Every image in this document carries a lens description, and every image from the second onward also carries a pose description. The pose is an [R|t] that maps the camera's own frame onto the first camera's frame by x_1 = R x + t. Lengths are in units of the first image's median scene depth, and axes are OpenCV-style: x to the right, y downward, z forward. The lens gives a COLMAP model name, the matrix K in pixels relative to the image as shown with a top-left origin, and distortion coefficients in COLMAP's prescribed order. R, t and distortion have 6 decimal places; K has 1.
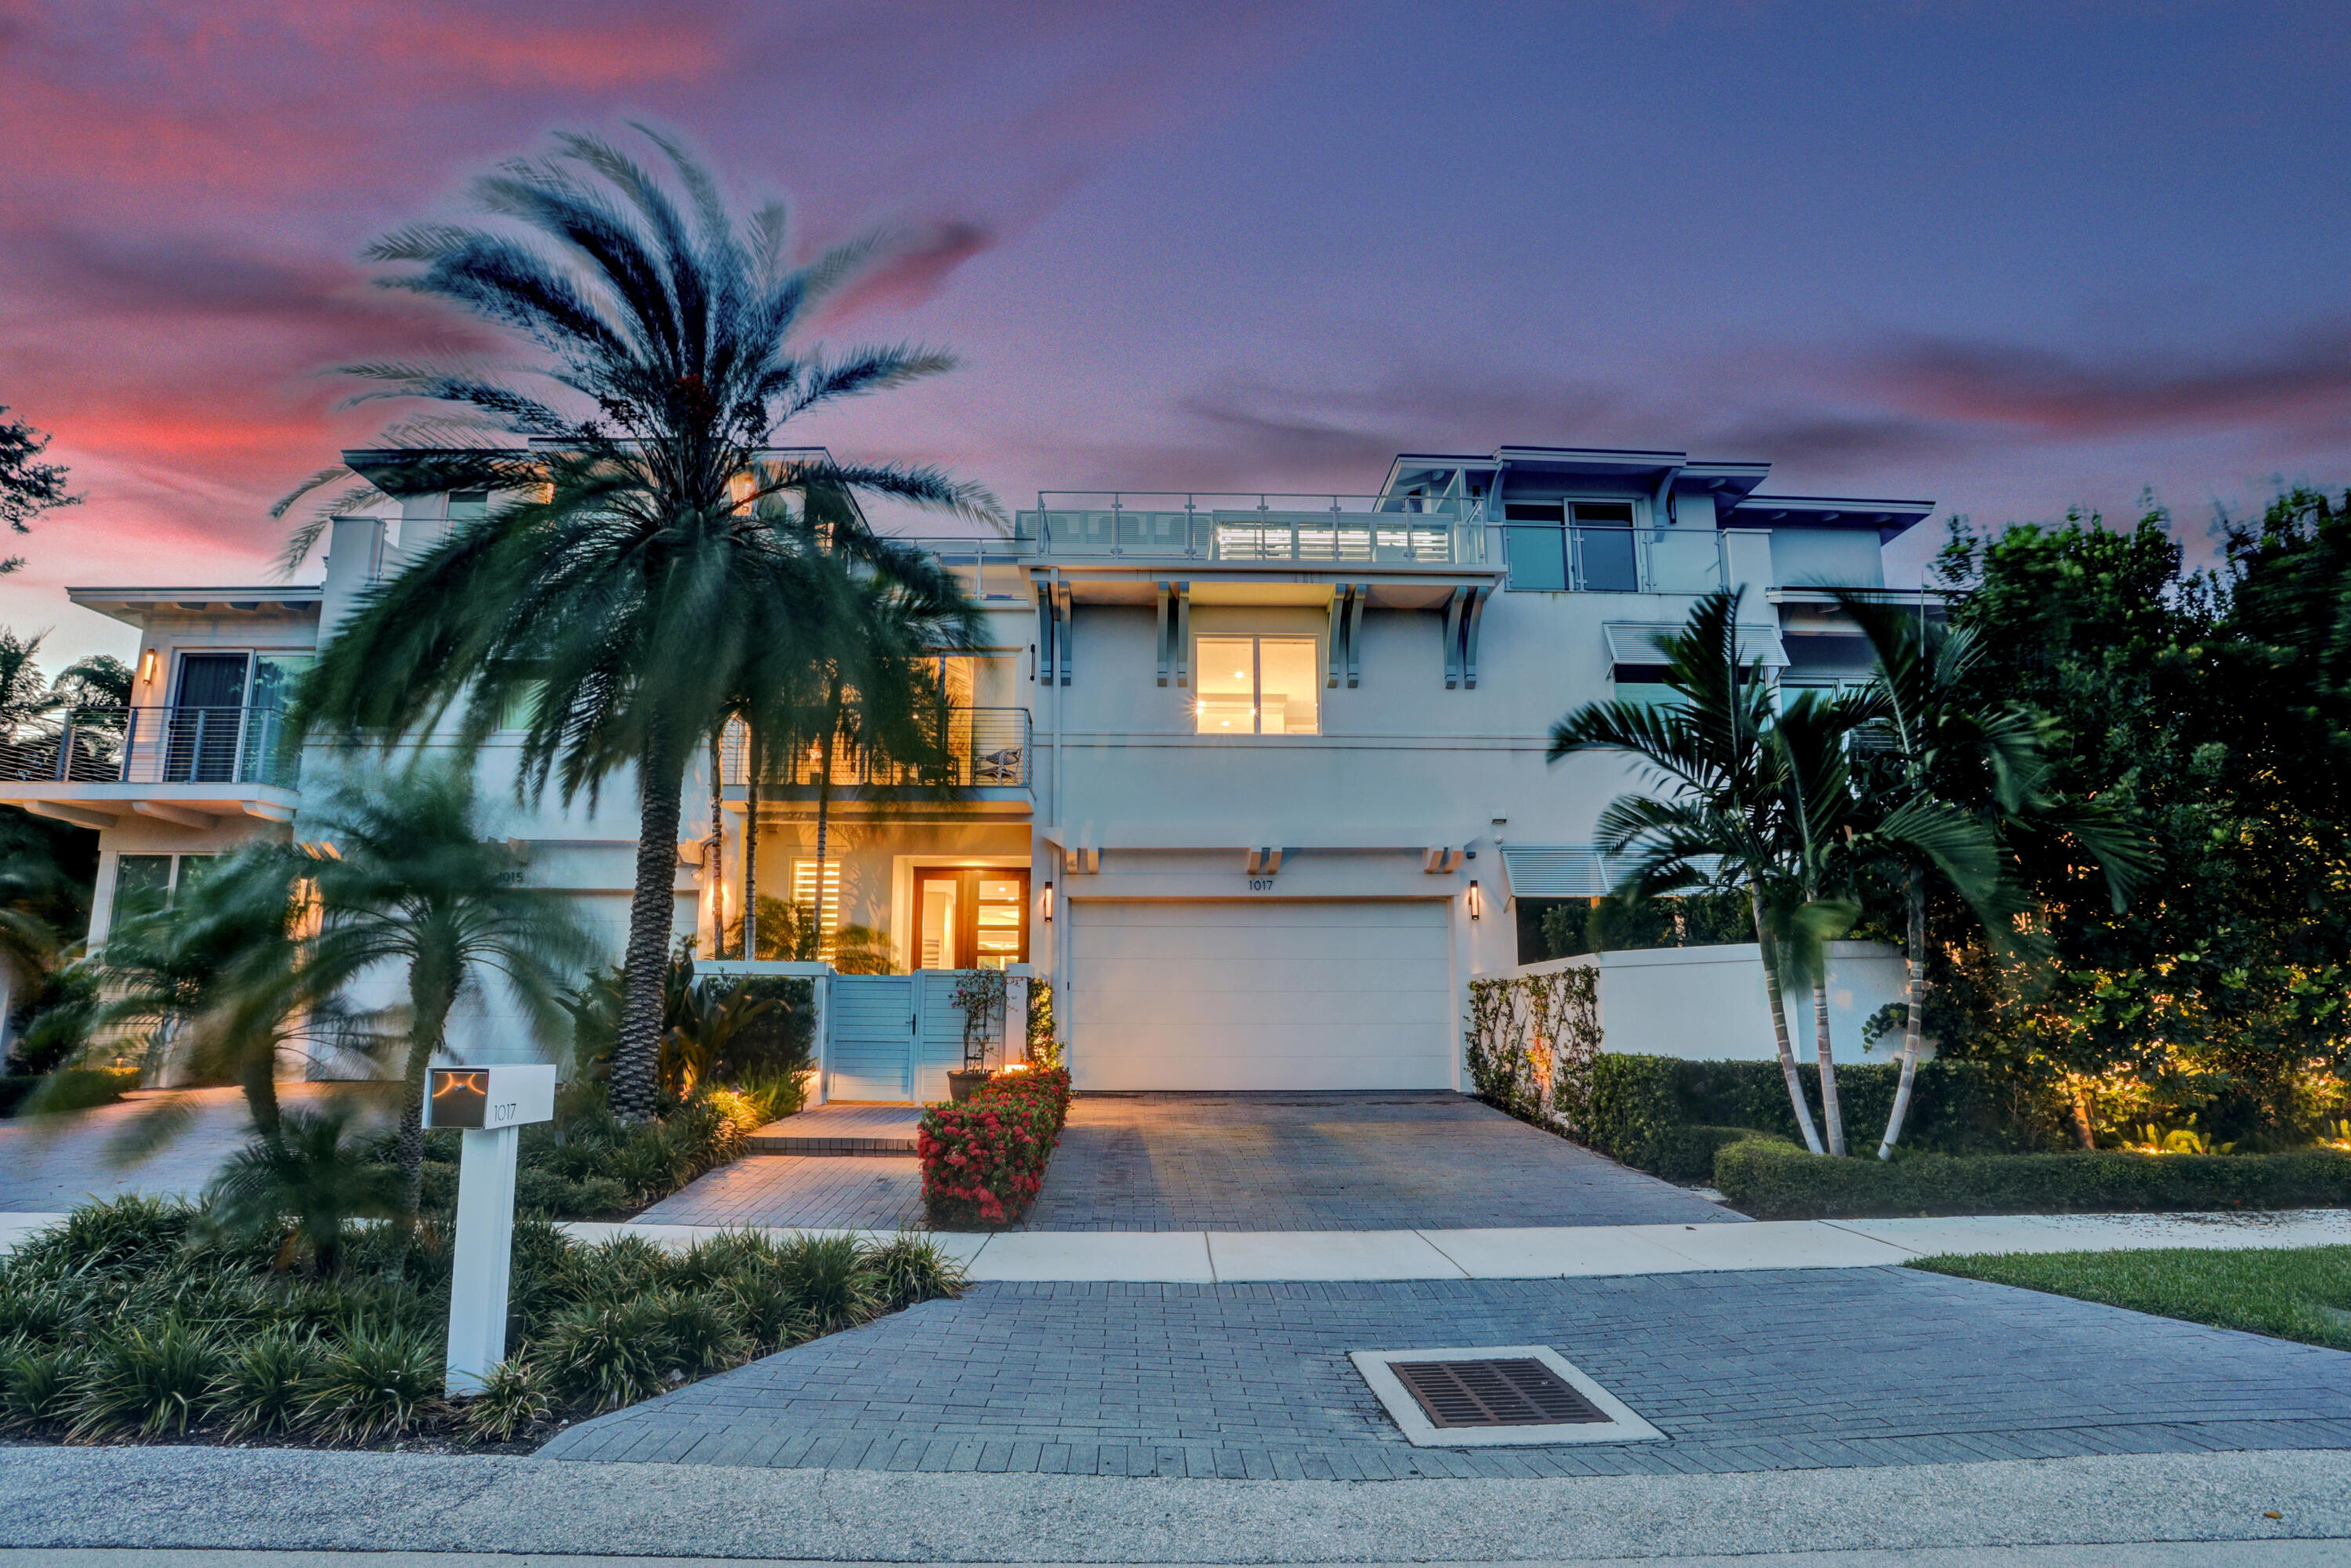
lens RADIAL K [[1183.3, 0, 1122.8], [0, 1183.3, 842.7], [0, 0, 1]] dist [-0.079830, -0.000571]
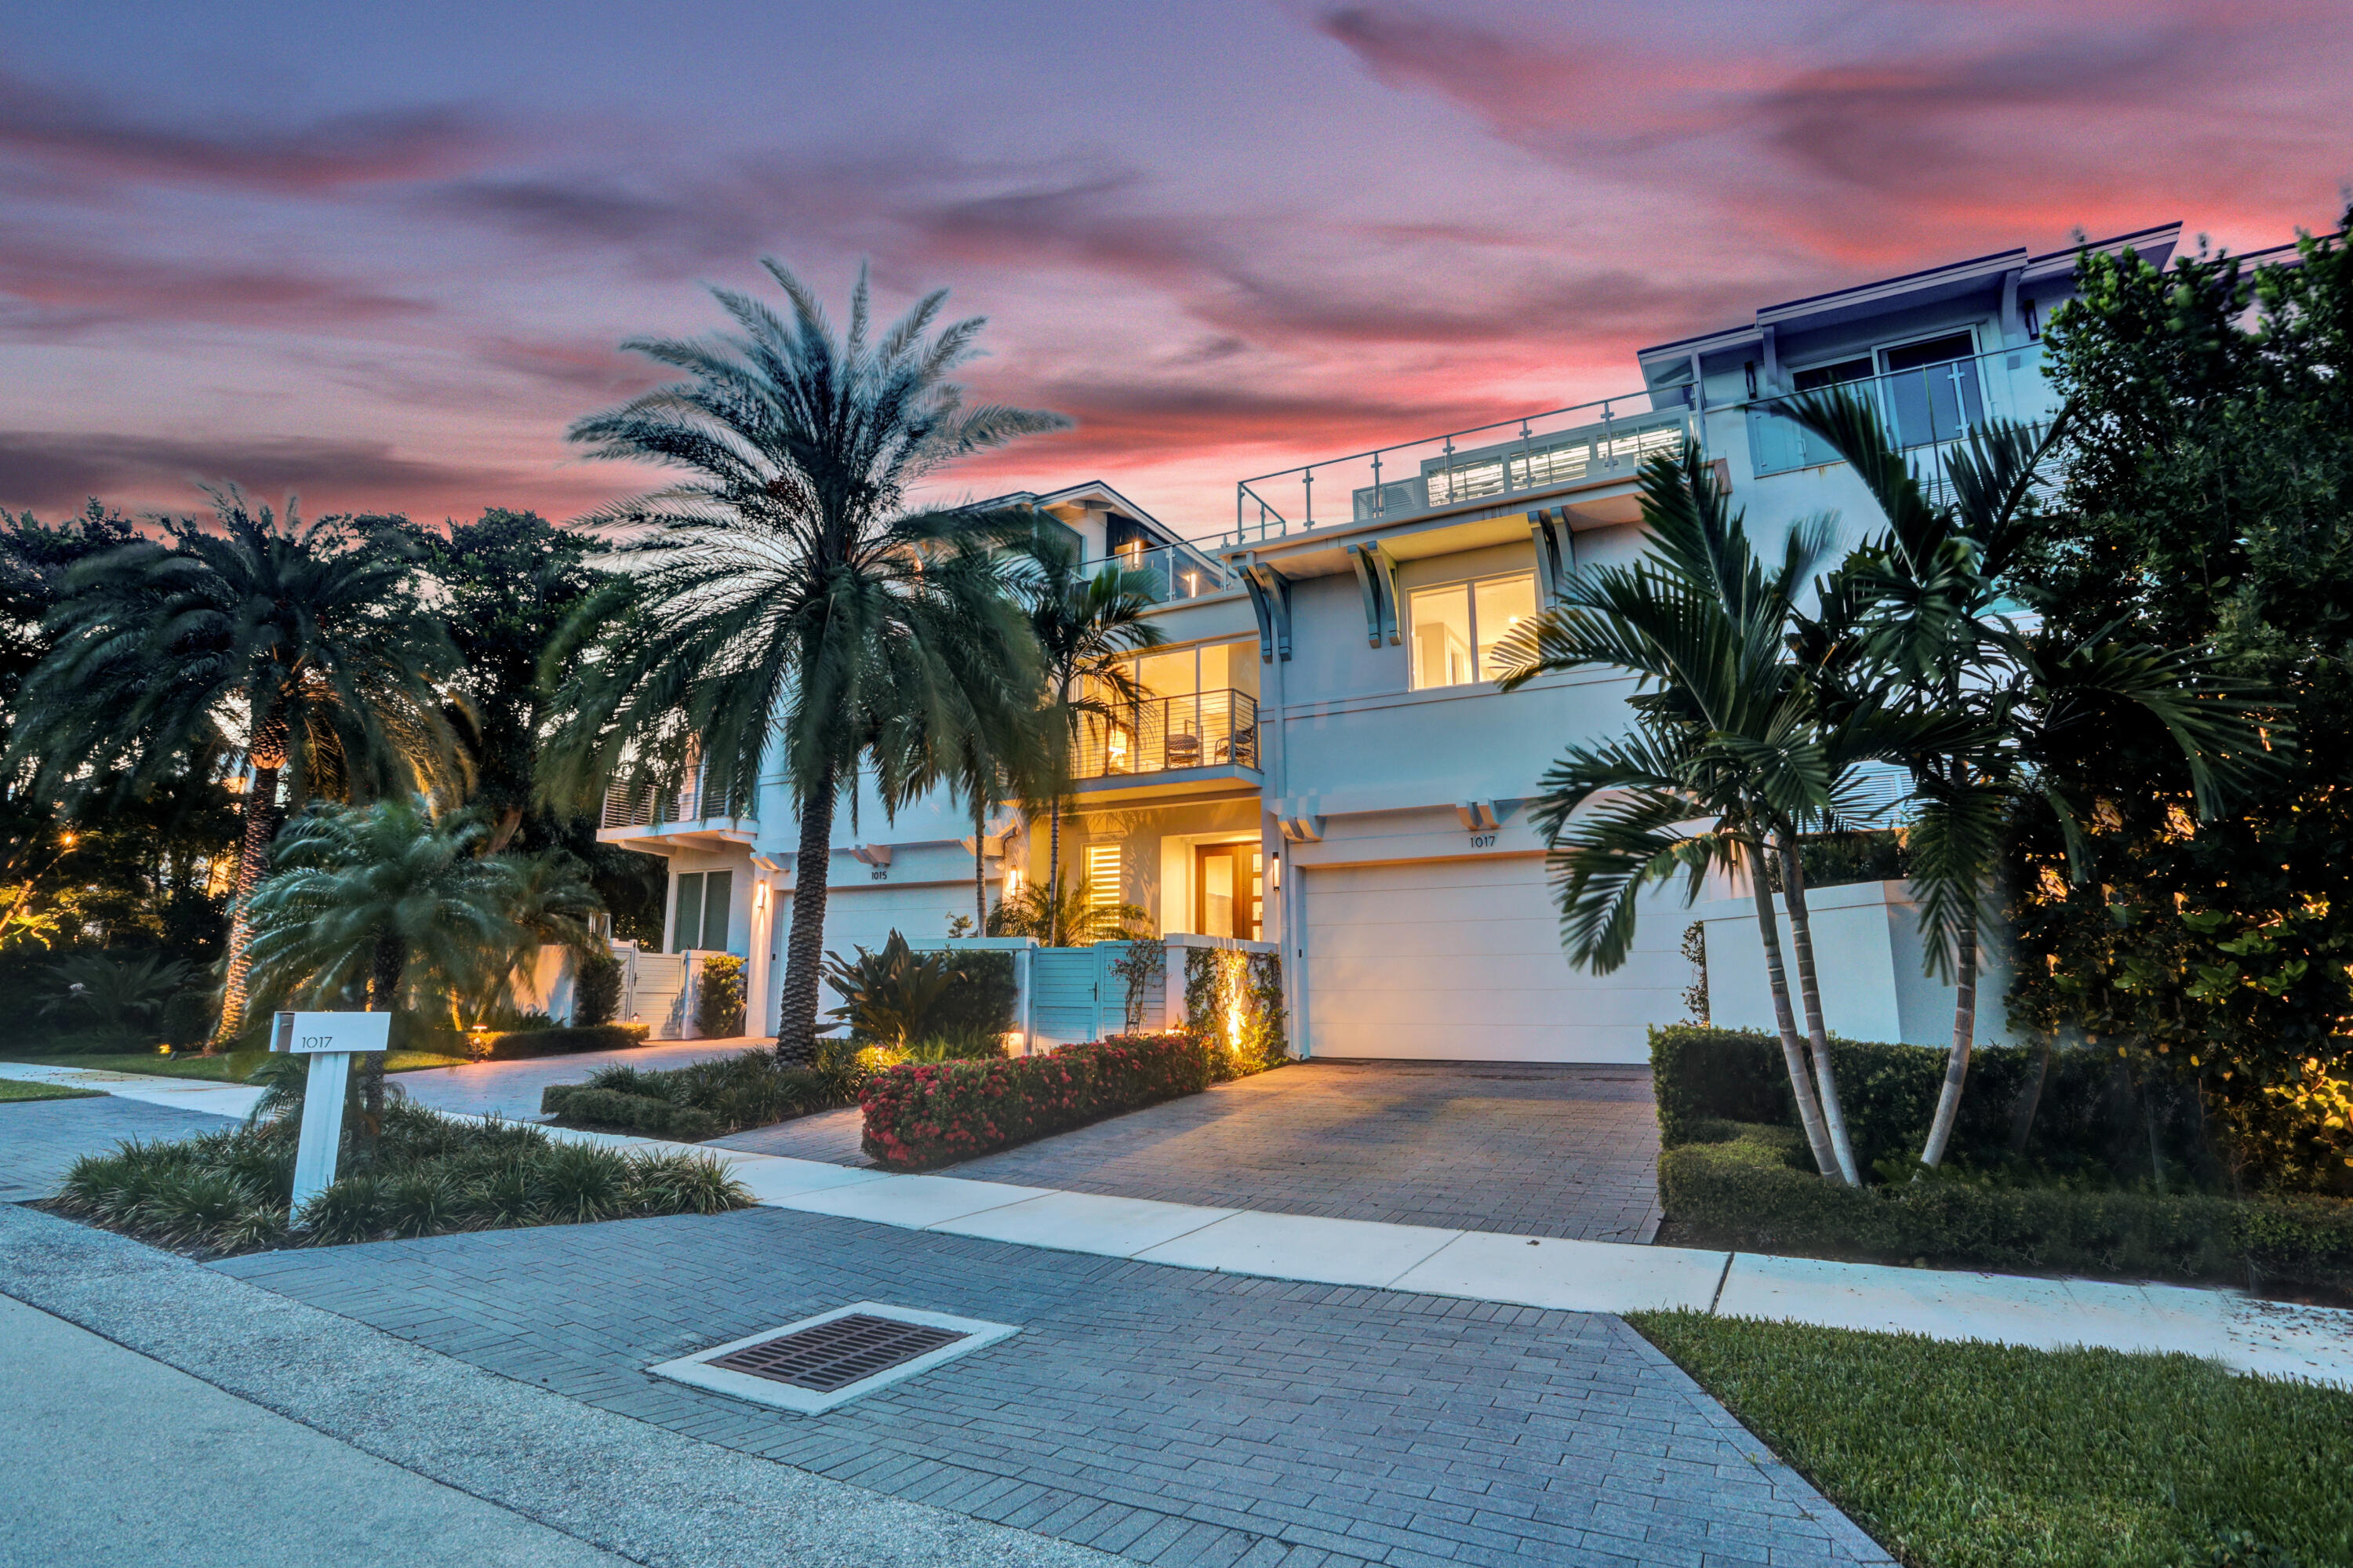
lens RADIAL K [[1141.2, 0, 1169.0], [0, 1141.2, 773.0], [0, 0, 1]] dist [-0.061789, 0.026976]
pose [[0.872067, -0.094315, -0.480212, 0.339393], [0.074860, 0.995414, -0.059557, 0.016244], [0.483627, 0.015989, 0.875128, 0.083434]]
